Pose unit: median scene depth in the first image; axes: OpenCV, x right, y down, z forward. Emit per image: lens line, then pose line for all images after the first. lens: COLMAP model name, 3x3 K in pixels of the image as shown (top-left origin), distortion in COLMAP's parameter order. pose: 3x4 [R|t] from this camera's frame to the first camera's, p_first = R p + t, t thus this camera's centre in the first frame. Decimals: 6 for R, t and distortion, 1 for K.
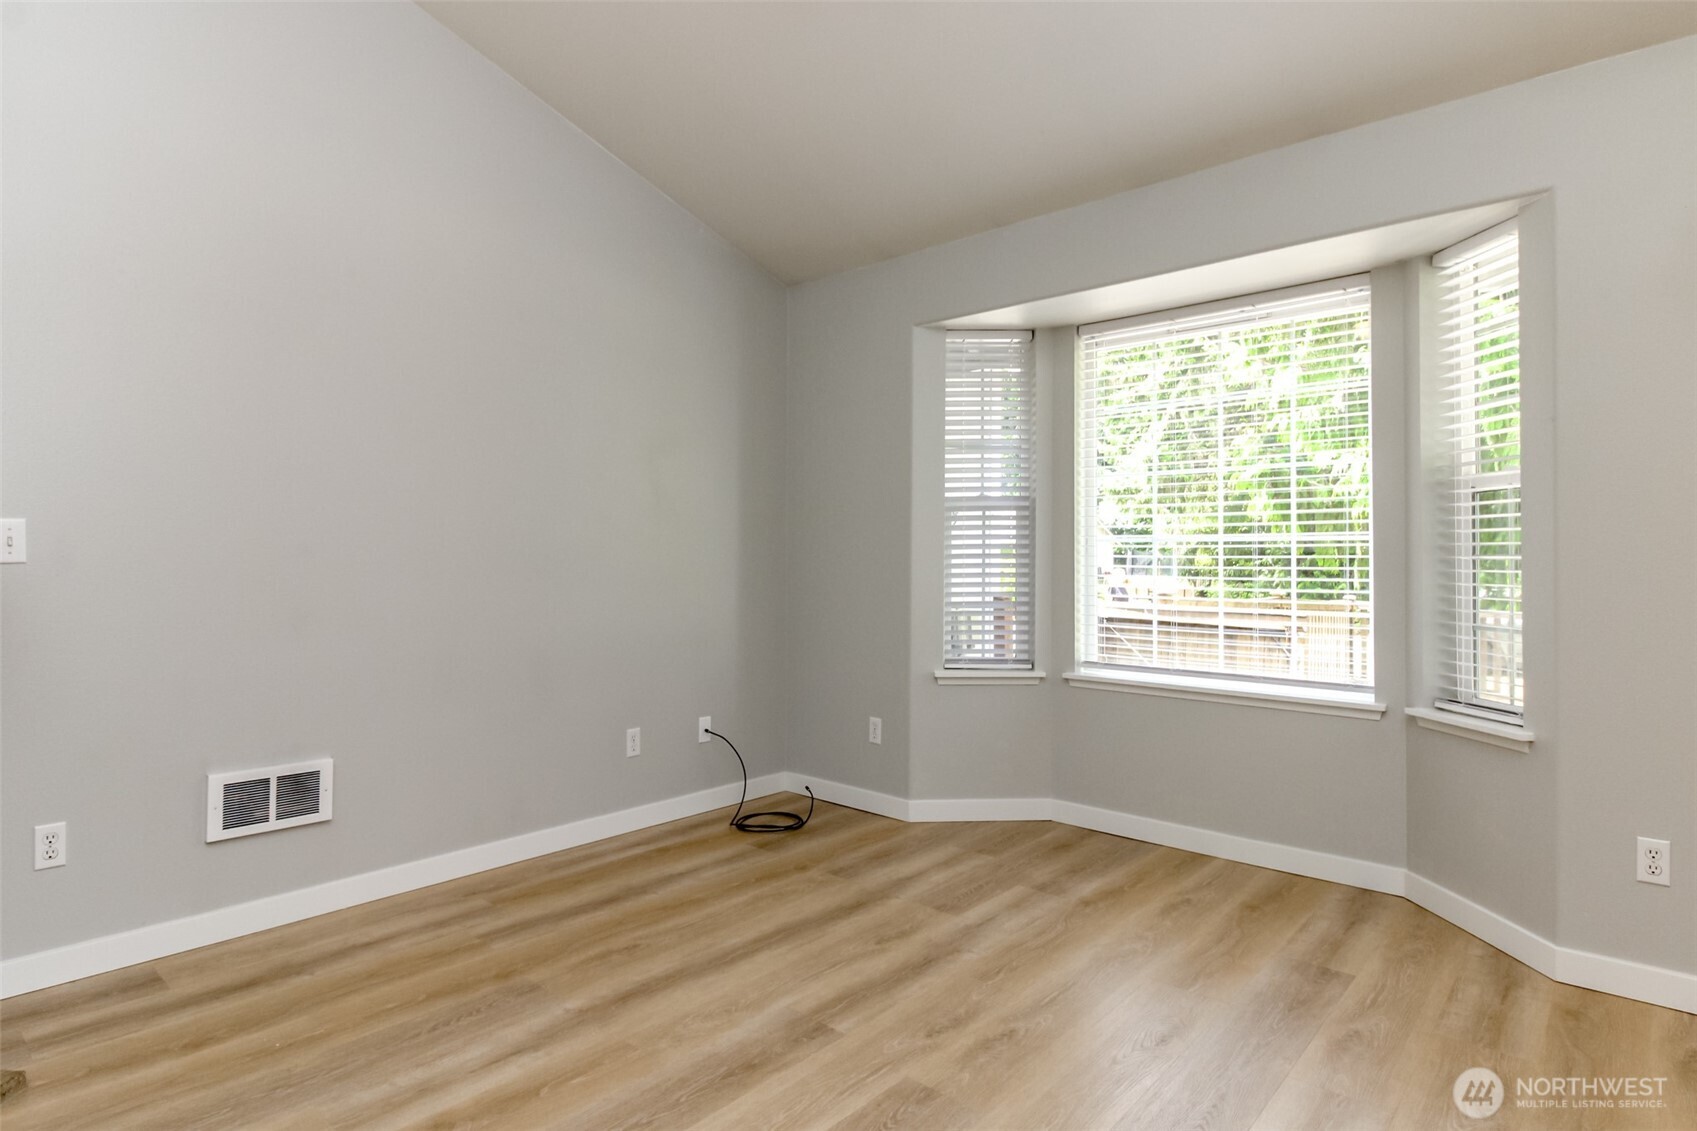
lens RADIAL K [[901.9, 0, 851.3], [0, 901.9, 555.8], [0, 0, 1]] dist [0.013739, -0.001532]
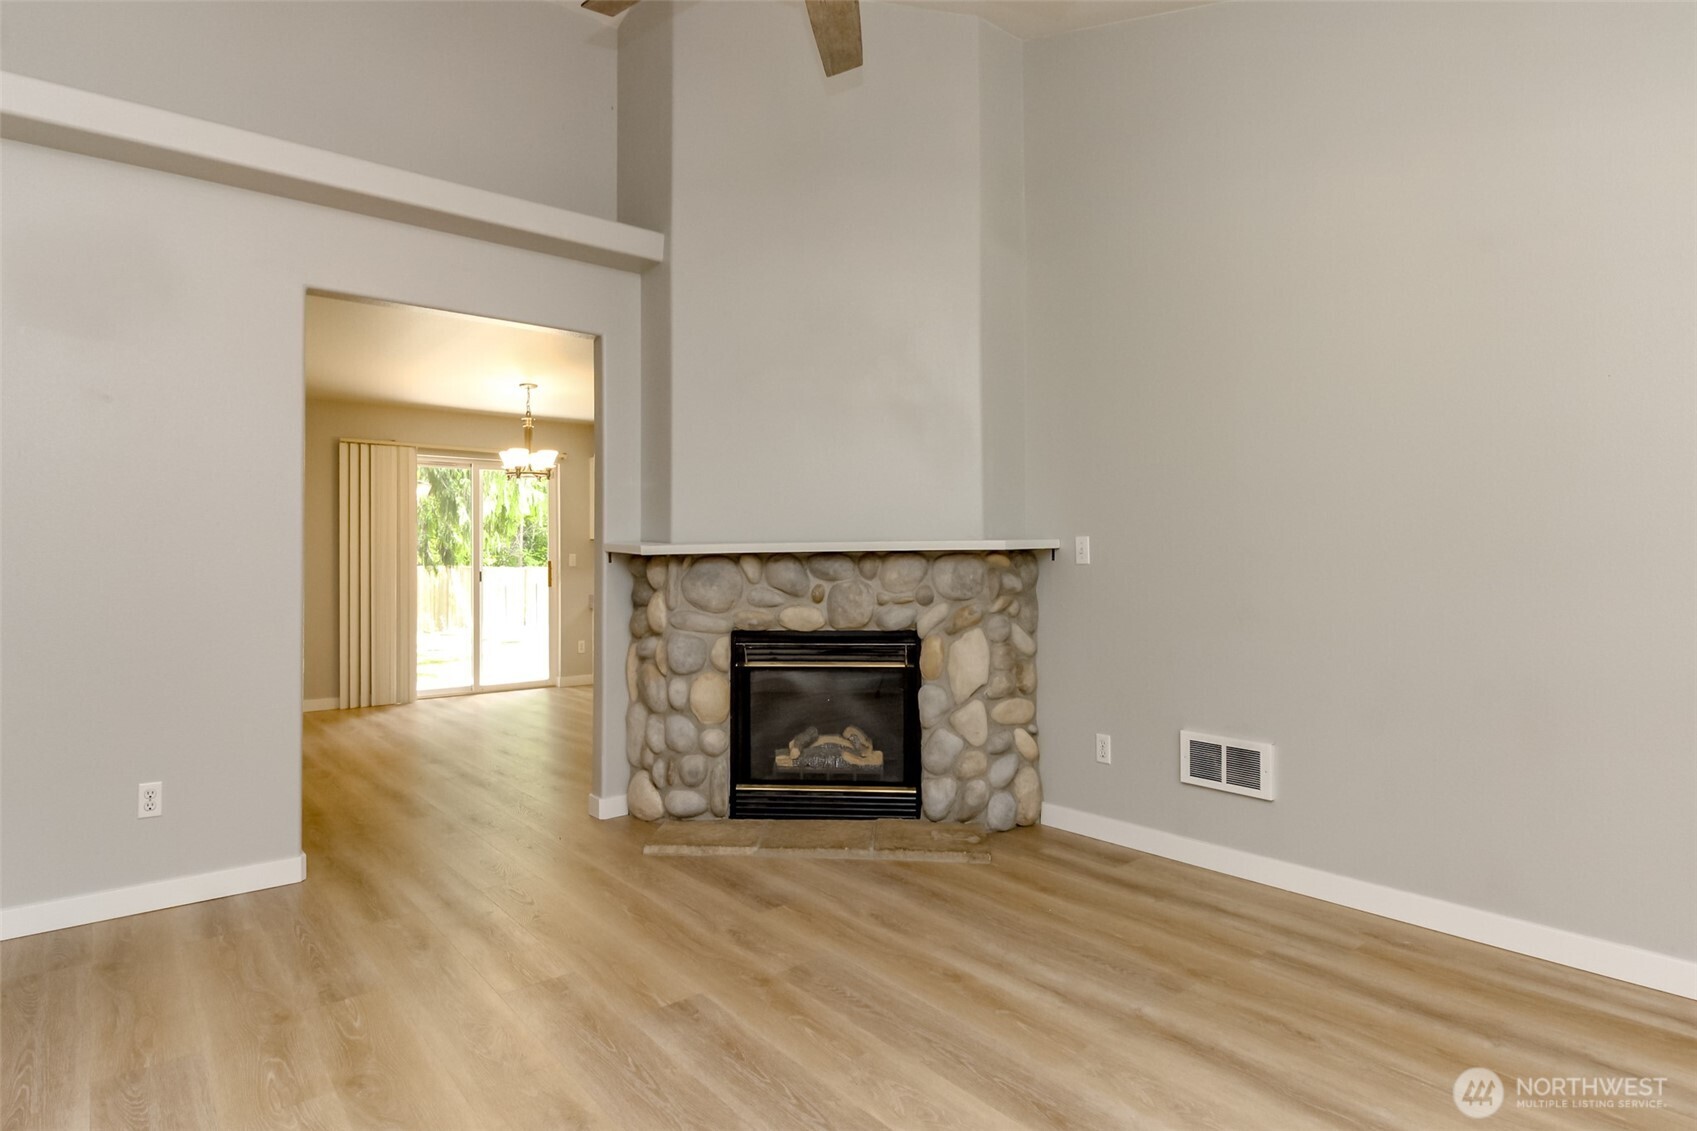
lens RADIAL K [[913.7, 0, 838.2], [0, 913.7, 566.0], [0, 0, 1]] dist [-0.001575, -0.001503]
pose [[-0.160141, -0.000450, -0.987094, 0.526322], [0.005556, 0.999984, -0.001357, 0.008217], [0.987079, -0.005701, -0.160136, 0.599298]]
